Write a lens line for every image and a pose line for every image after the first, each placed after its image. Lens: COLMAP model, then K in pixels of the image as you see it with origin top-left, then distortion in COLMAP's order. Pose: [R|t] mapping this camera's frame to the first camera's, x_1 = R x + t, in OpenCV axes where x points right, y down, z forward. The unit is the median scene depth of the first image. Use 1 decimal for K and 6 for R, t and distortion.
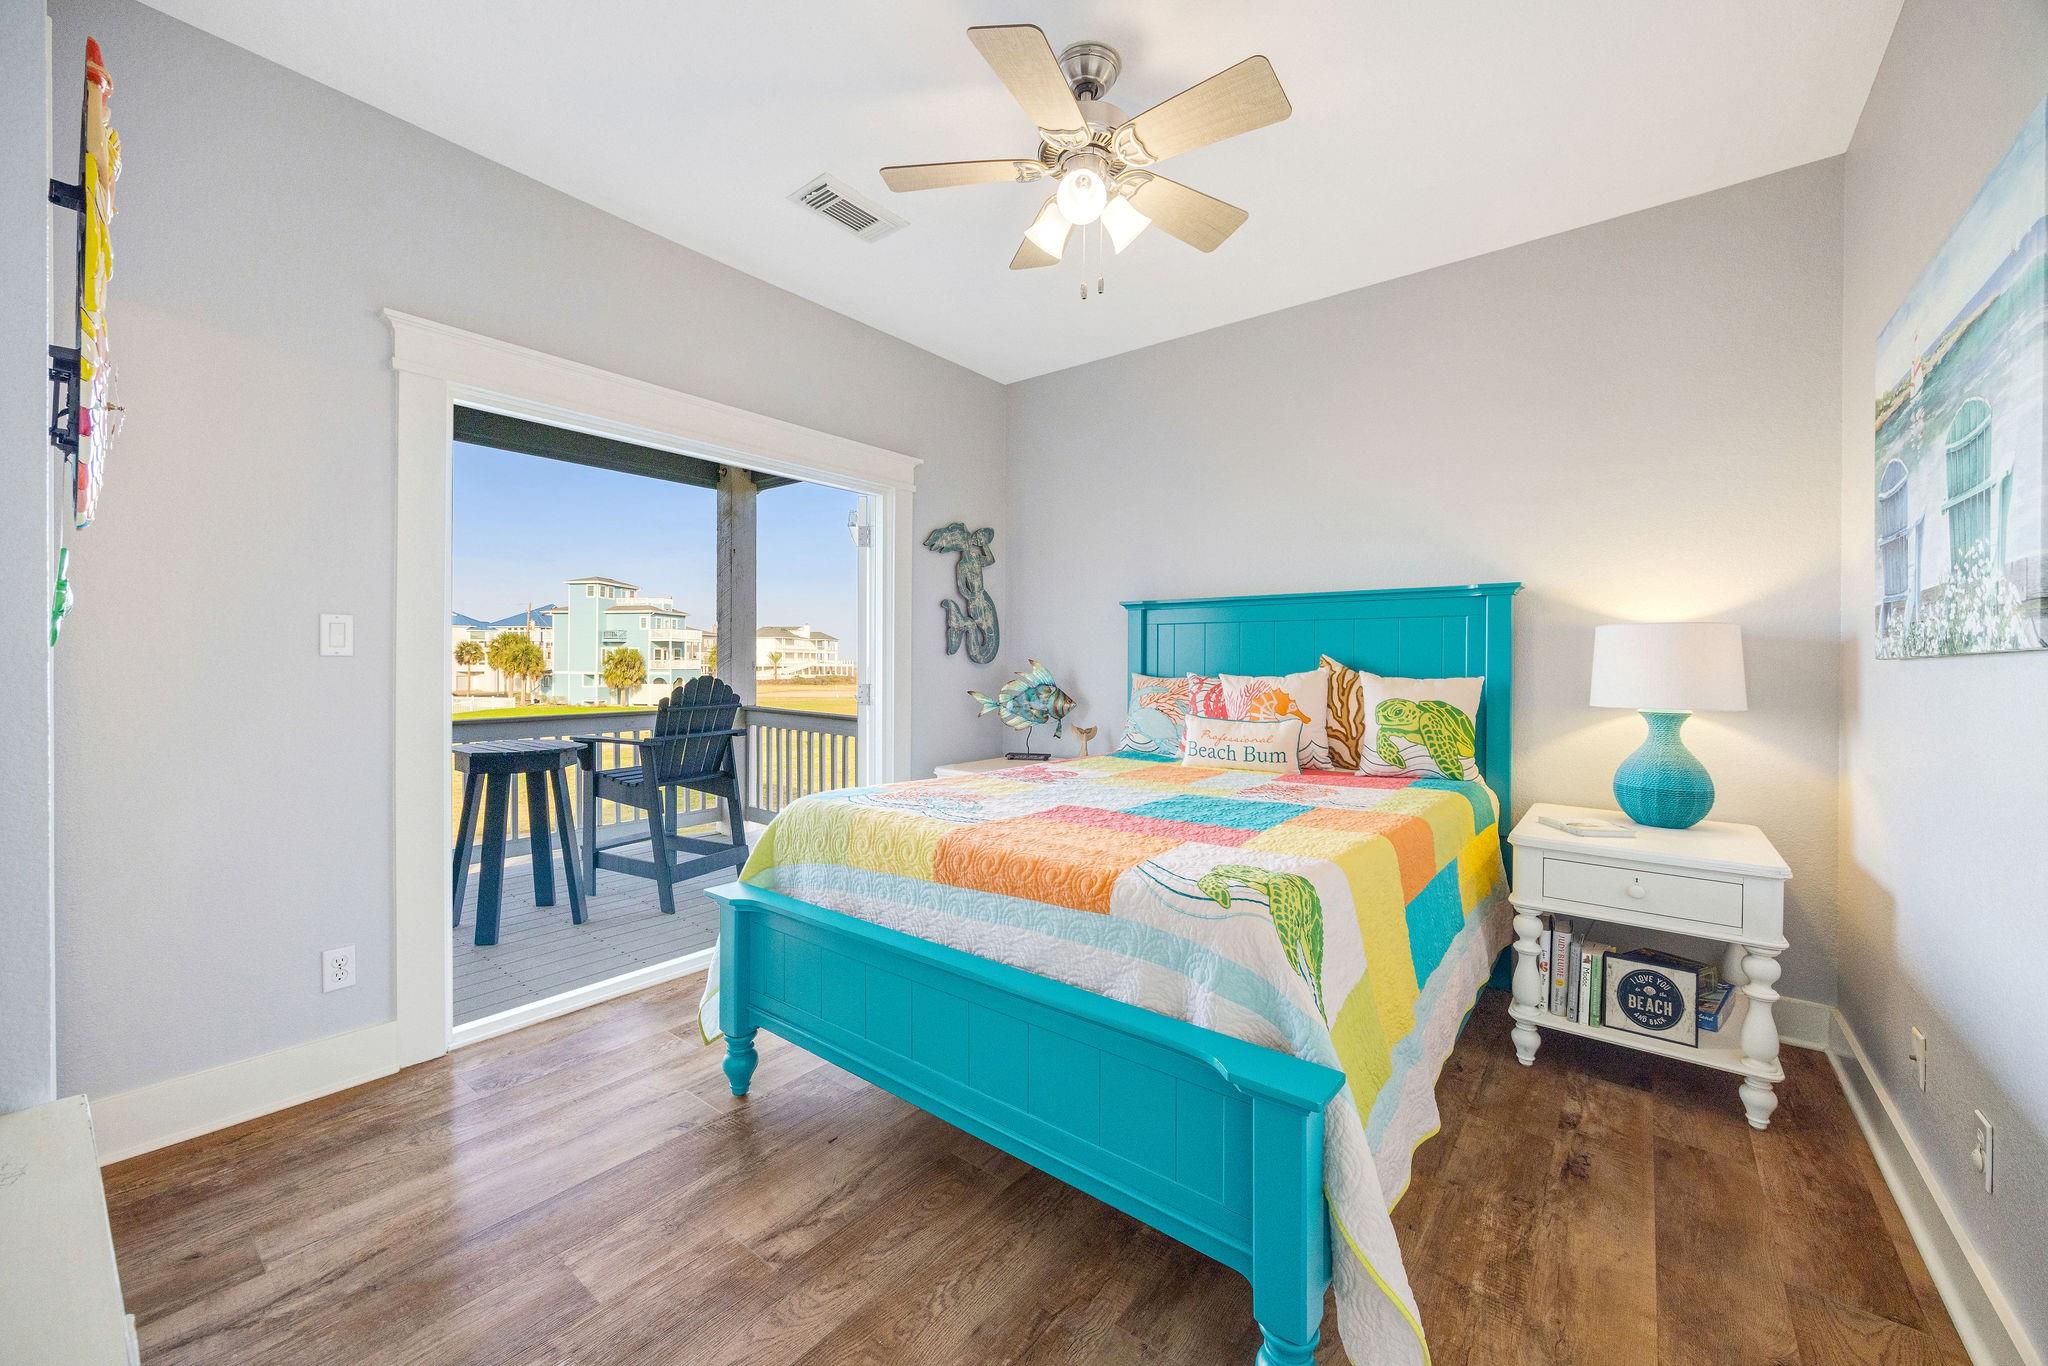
lens RADIAL K [[763.9, 0, 1084.3], [0, 763.9, 677.7], [0, 0, 1]] dist [-0.001921, -0.000143]
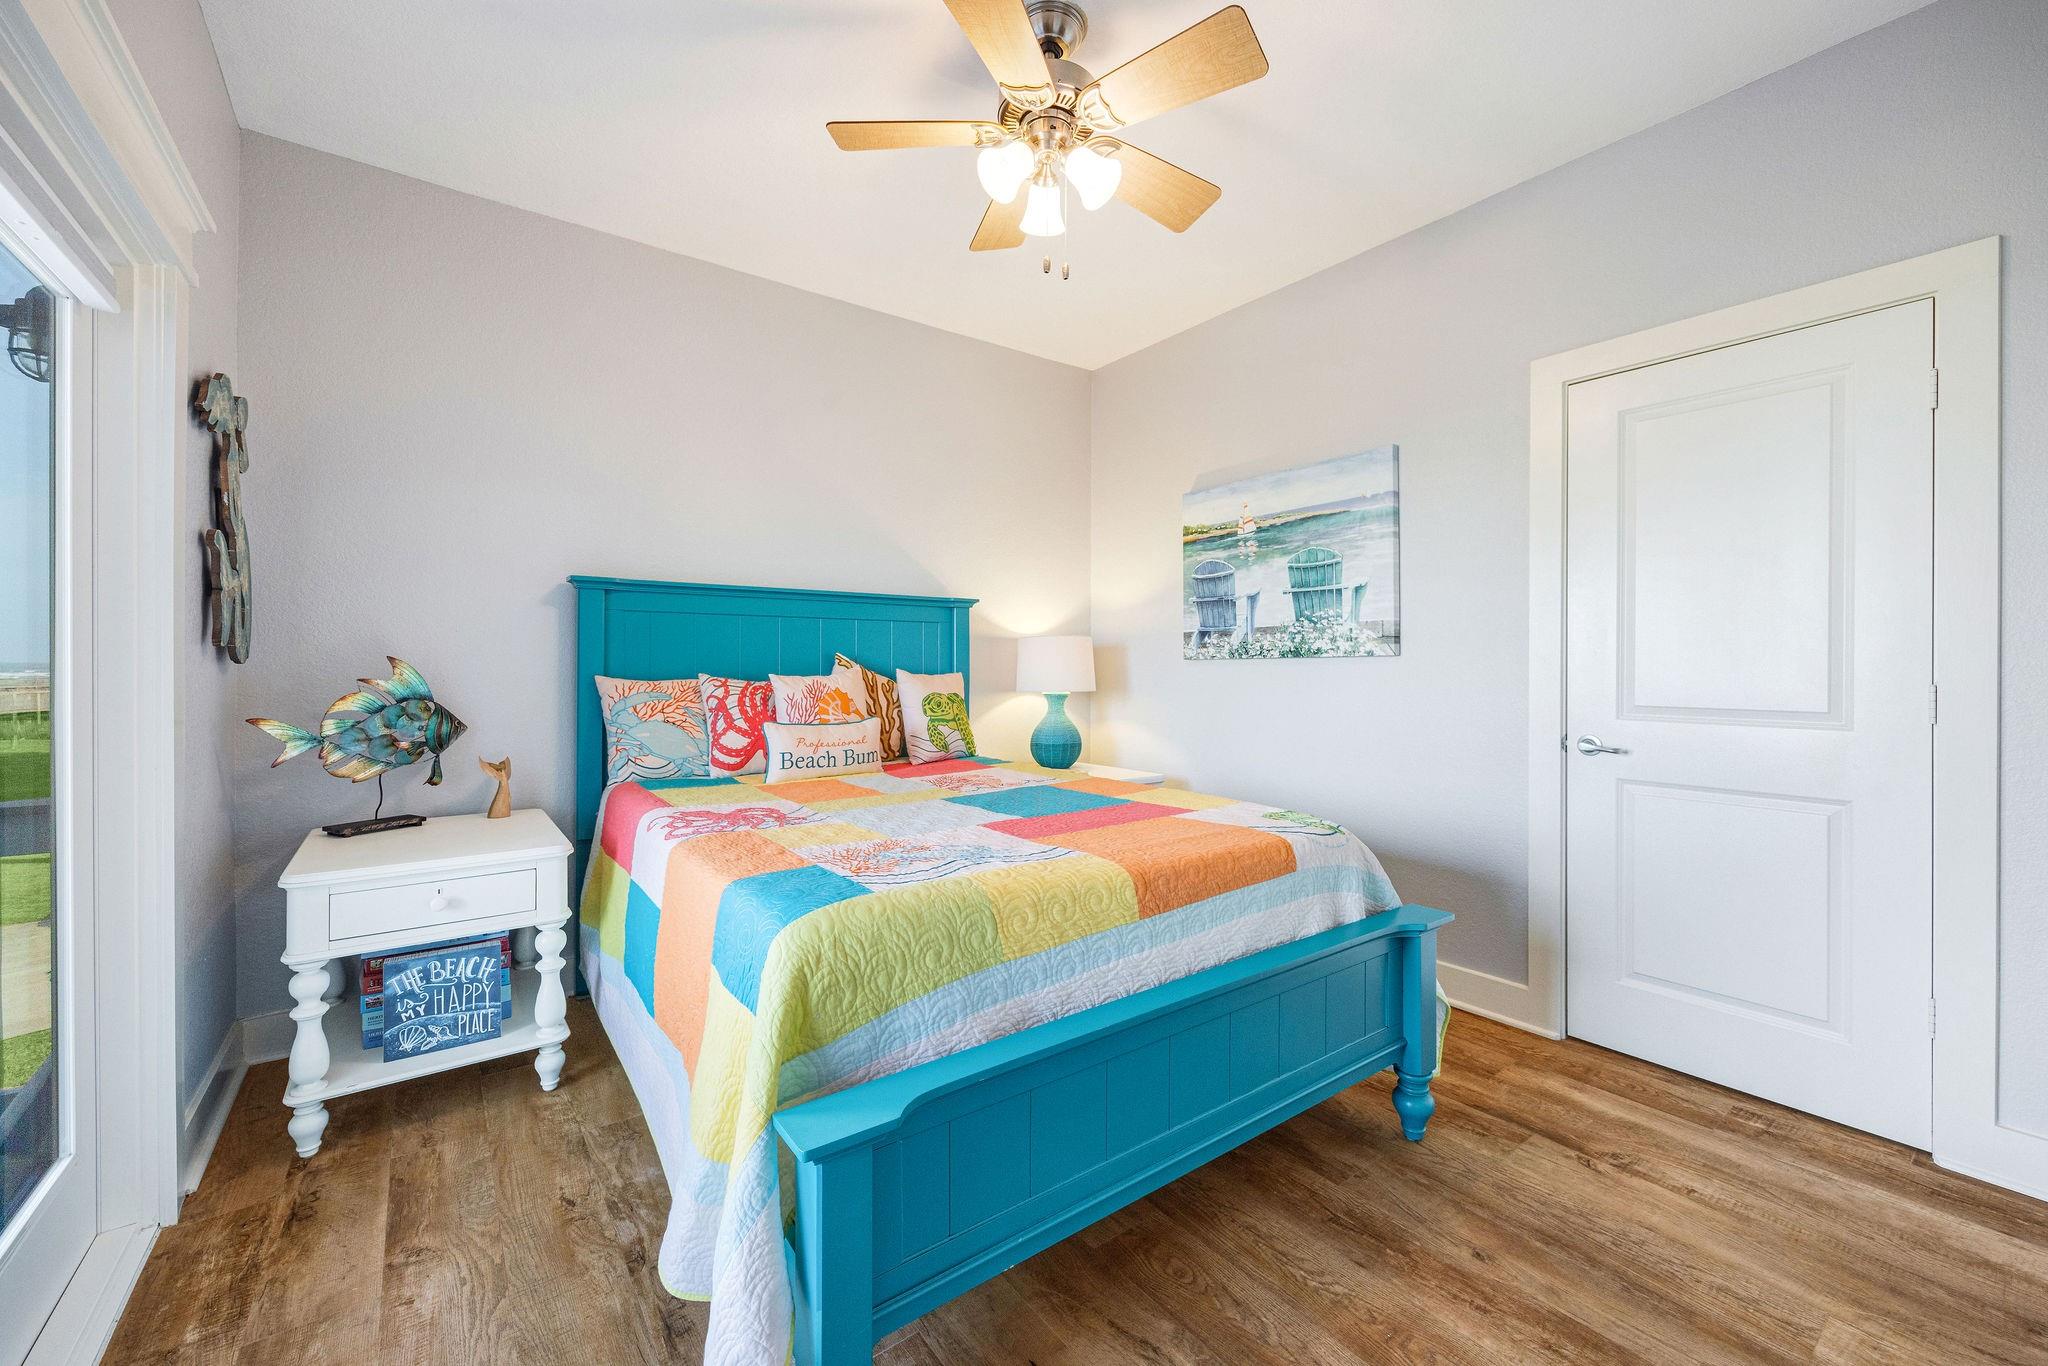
lens RADIAL K [[791.9, 0, 1030.9], [0, 791.9, 673.1], [0, 0, 1]] dist [-0.001082, 0.000334]
pose [[0.277956, -0.005845, 0.960576, -0.644135], [0.014580, 0.999892, 0.001866, -0.000115], [-0.960483, 0.013486, 0.278012, 0.533910]]
